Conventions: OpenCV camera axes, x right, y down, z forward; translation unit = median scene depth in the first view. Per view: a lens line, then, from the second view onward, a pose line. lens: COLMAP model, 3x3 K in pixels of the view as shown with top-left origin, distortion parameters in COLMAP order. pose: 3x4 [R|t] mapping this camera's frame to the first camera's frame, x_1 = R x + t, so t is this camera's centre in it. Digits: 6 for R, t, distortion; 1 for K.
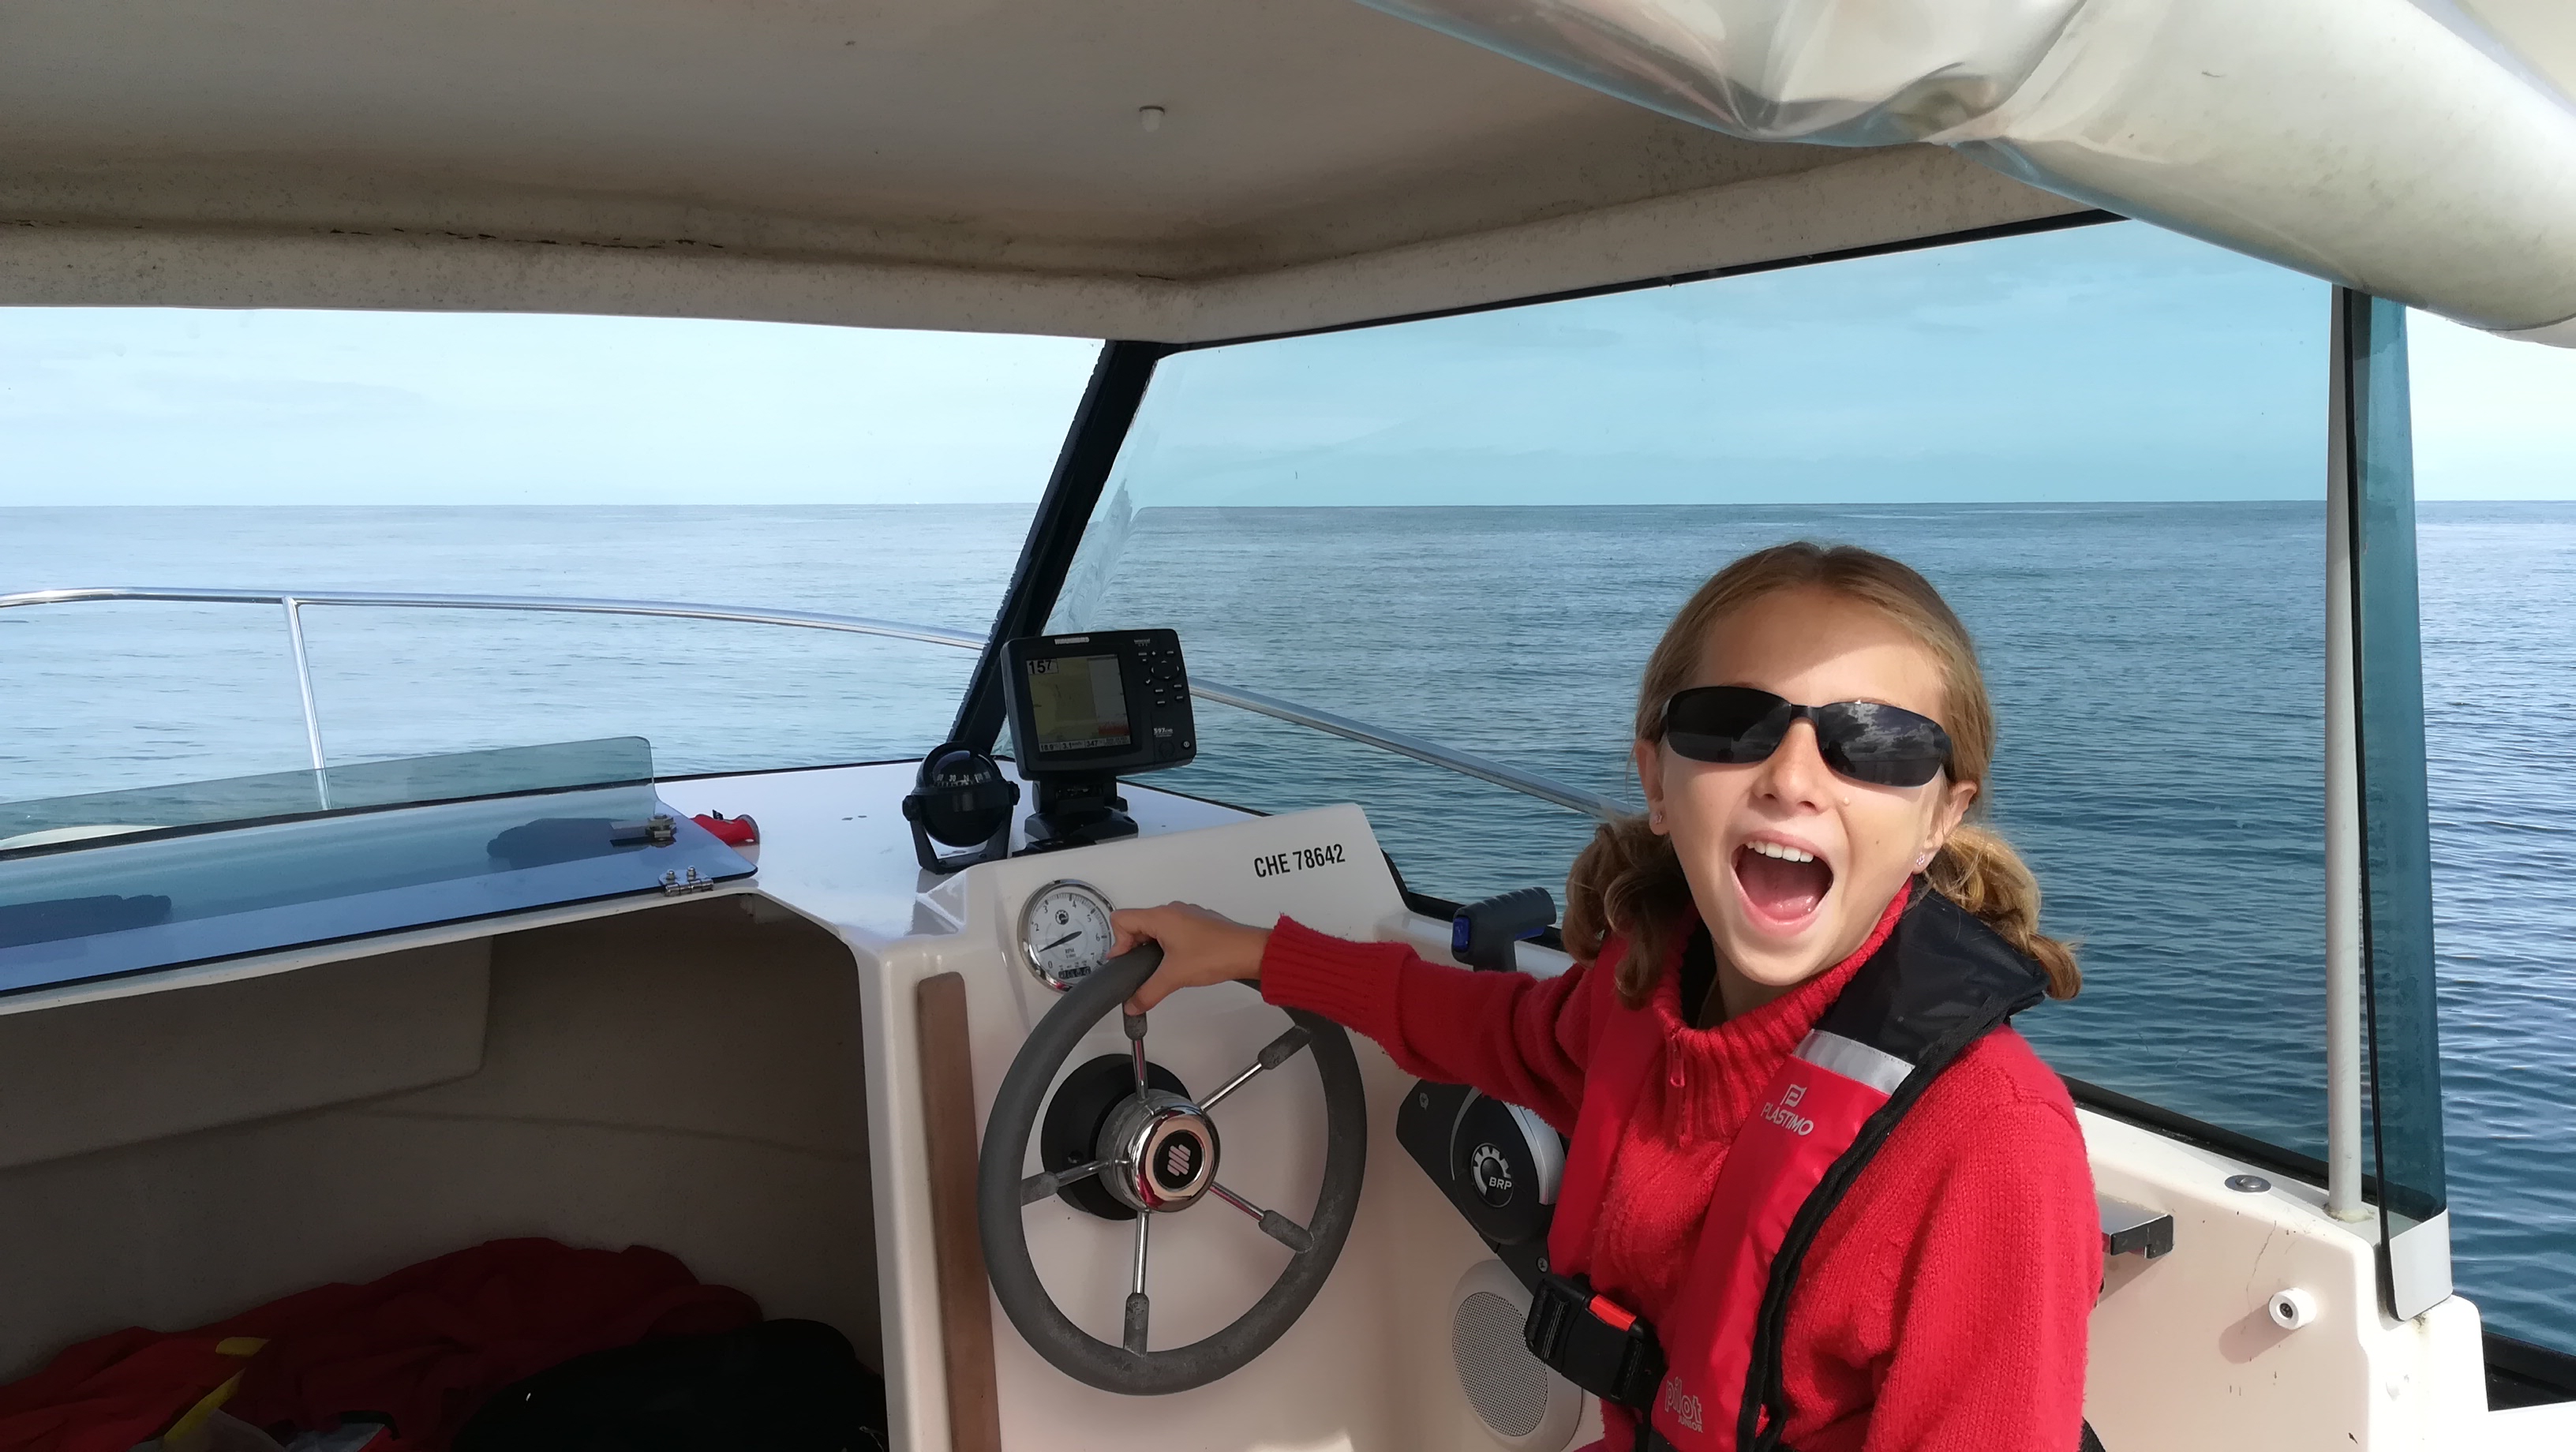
lens RADIAL K [[1987.1, 0, 1284.0], [0, 1987.1, 684.7], [0, 0, 1]] dist [0.096665, -0.136196]
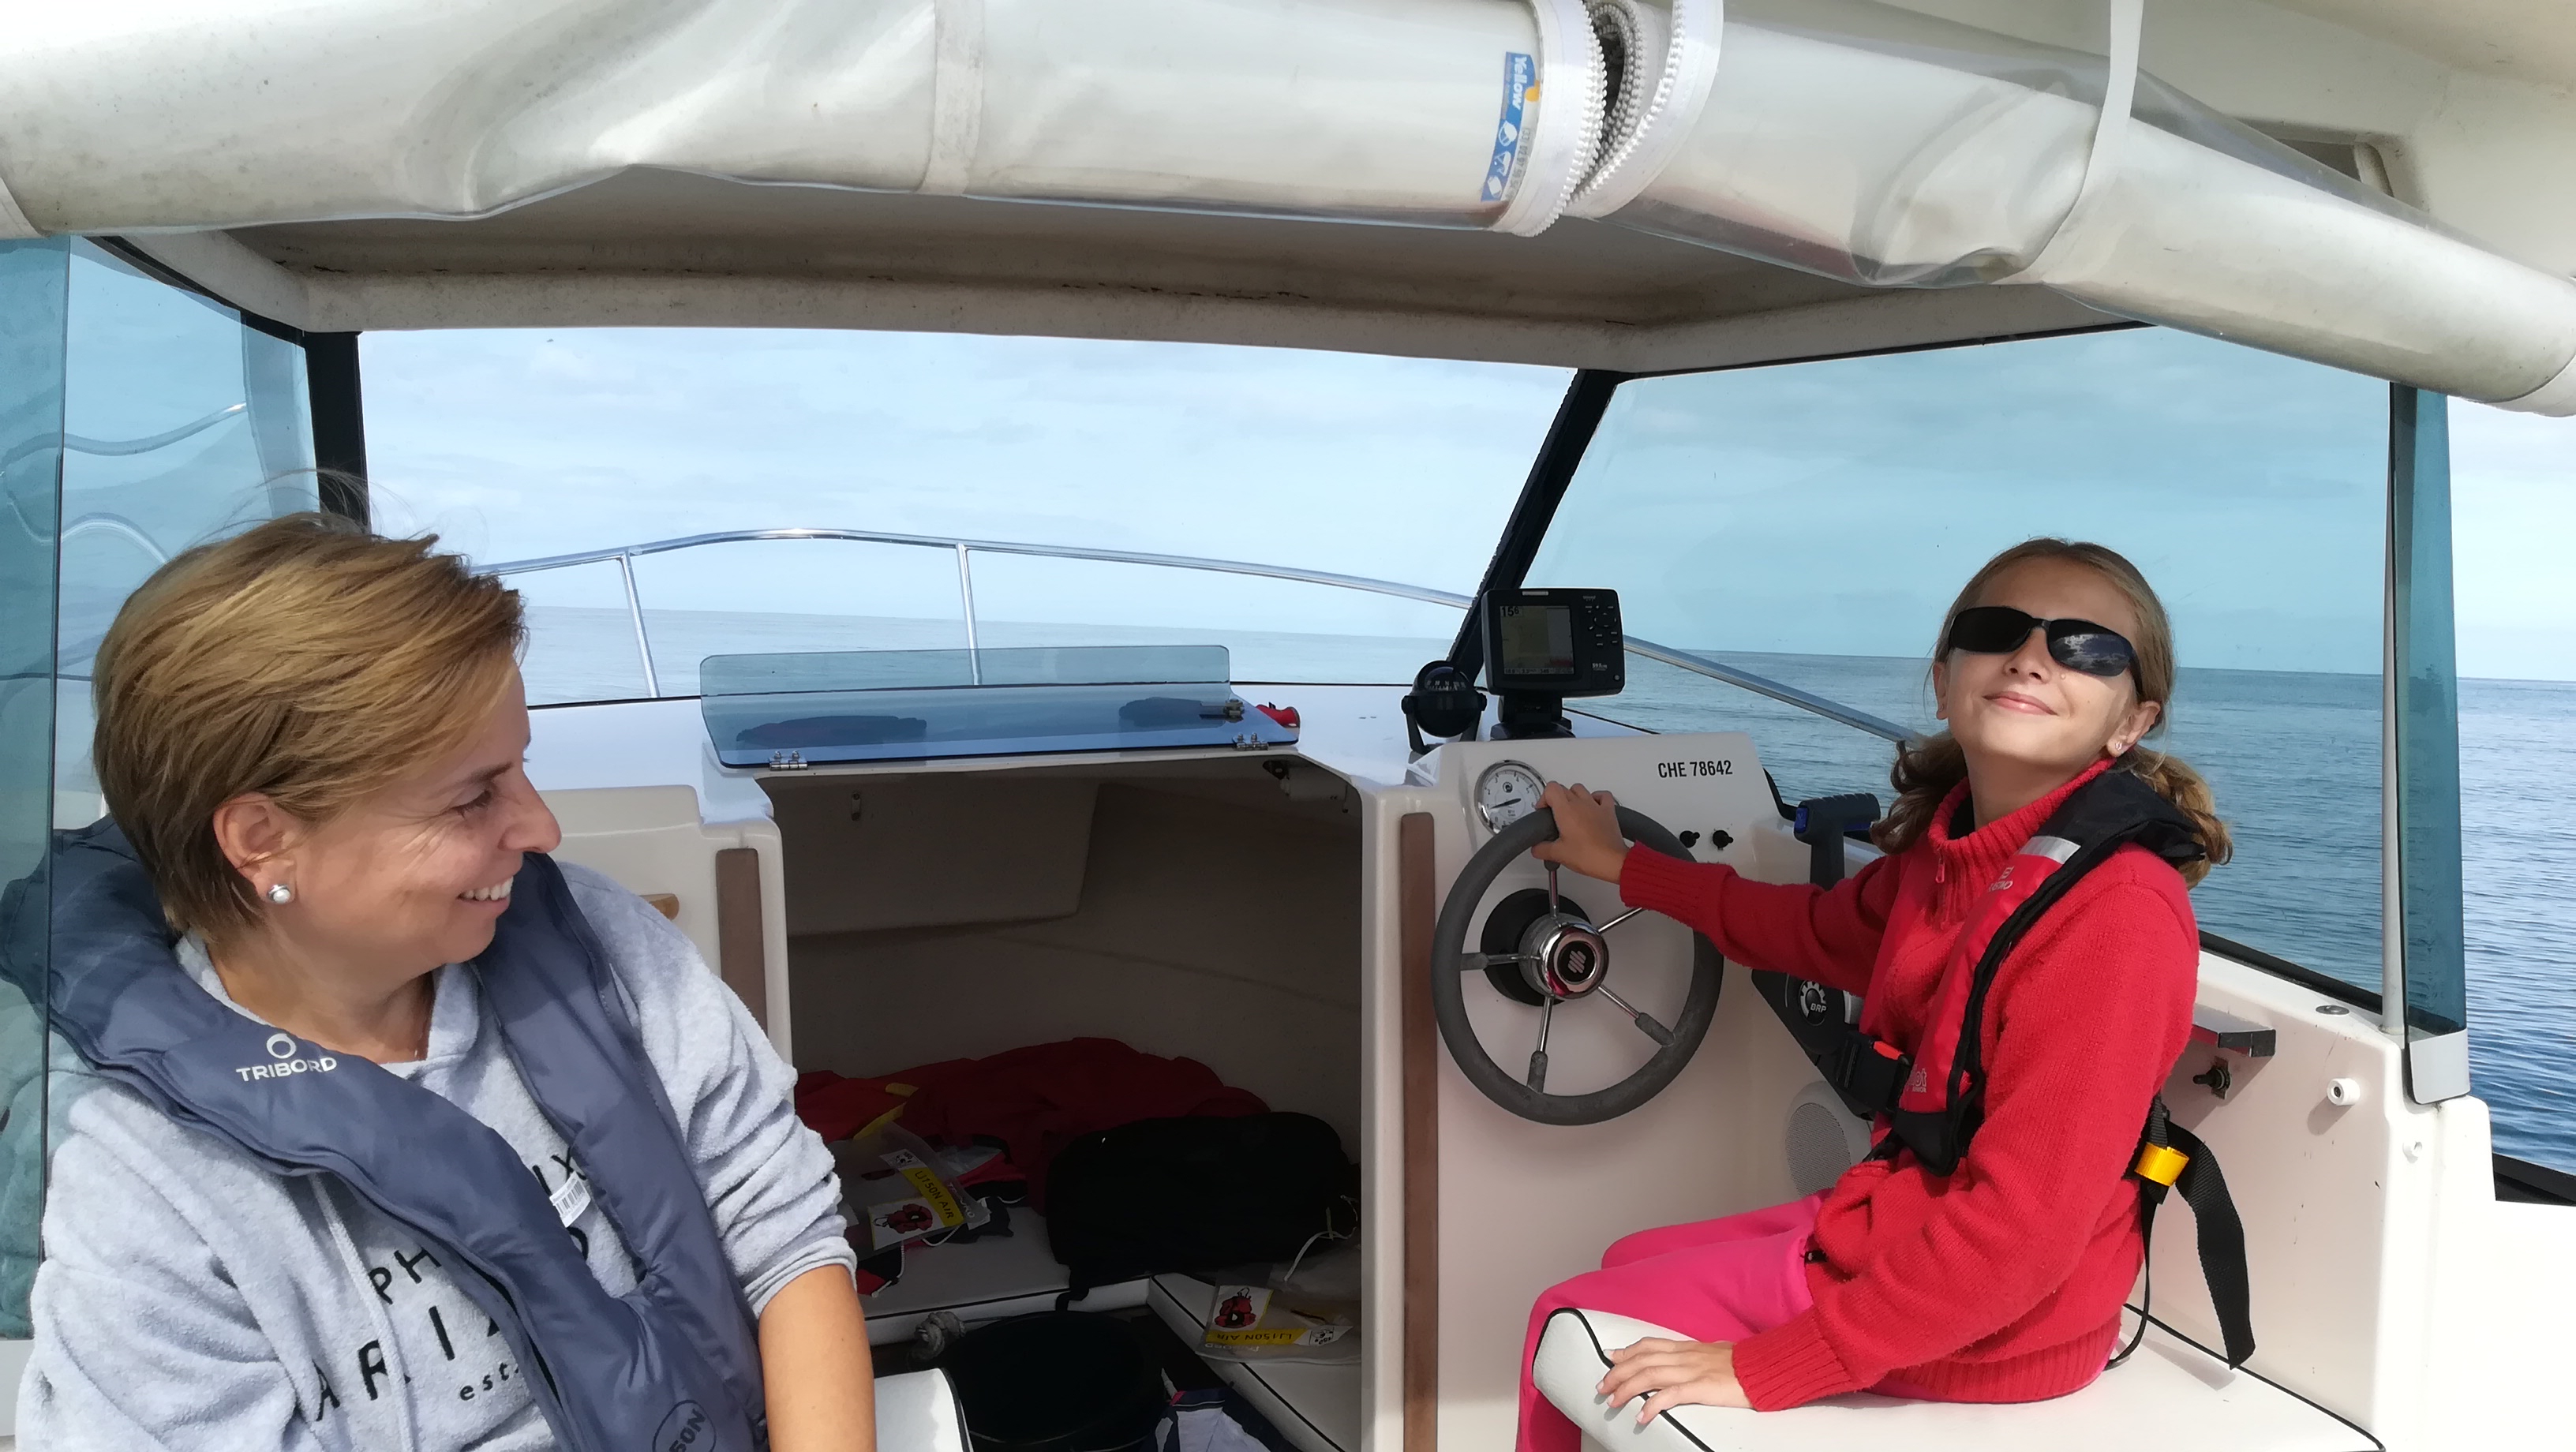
lens RADIAL K [[2035.2, 0, 1302.4], [0, 2035.2, 679.6], [0, 0, 1]] dist [0.103072, -0.152216]
pose [[0.965880, 0.070563, -0.249193, 0.098419], [-0.073102, 0.997324, -0.000937, 0.054842], [0.248461, 0.019122, 0.968453, -0.407398]]
